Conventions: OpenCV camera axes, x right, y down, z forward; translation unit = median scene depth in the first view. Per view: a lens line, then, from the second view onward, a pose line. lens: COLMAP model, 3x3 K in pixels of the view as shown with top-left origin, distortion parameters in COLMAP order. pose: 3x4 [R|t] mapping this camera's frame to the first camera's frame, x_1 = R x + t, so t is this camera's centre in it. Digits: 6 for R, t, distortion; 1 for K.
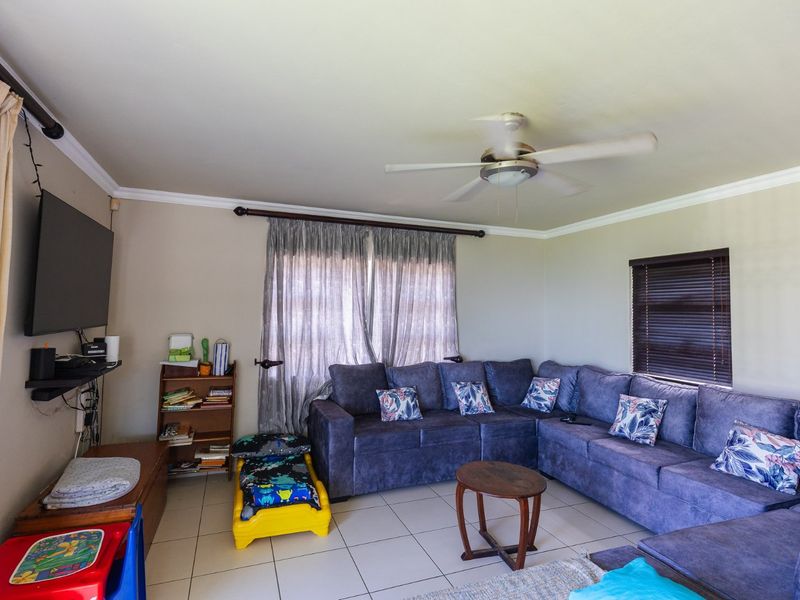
lens RADIAL K [[391.8, 0, 398.6], [0, 391.8, 292.2], [0, 0, 1]] dist [0.002342, -0.000070]
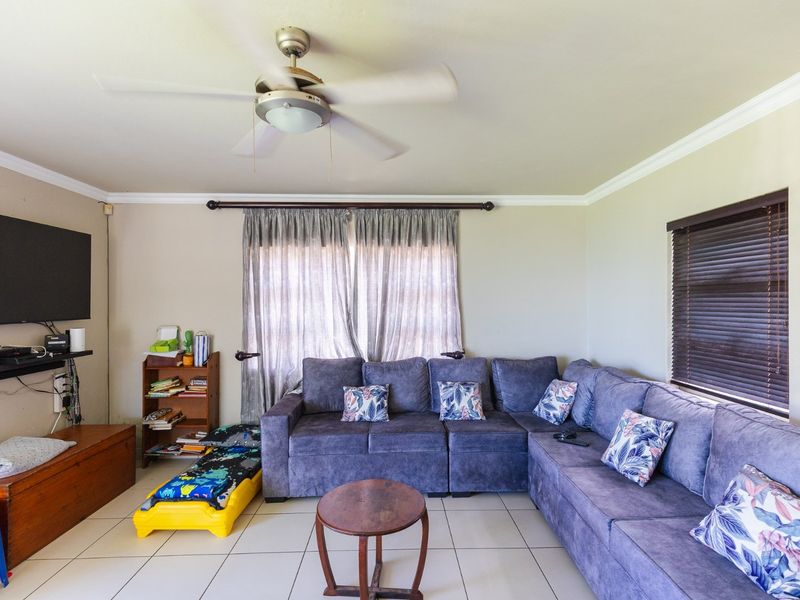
lens RADIAL K [[397.3, 0, 400.0], [0, 397.3, 300.0], [0, 0, 1]] dist [0.005366, 0.000641]
pose [[0.950244, -0.020903, -0.310803, 0.373599], [0.034516, 0.998668, 0.038363, 0.015032], [0.309587, -0.047181, 0.949700, 0.166609]]
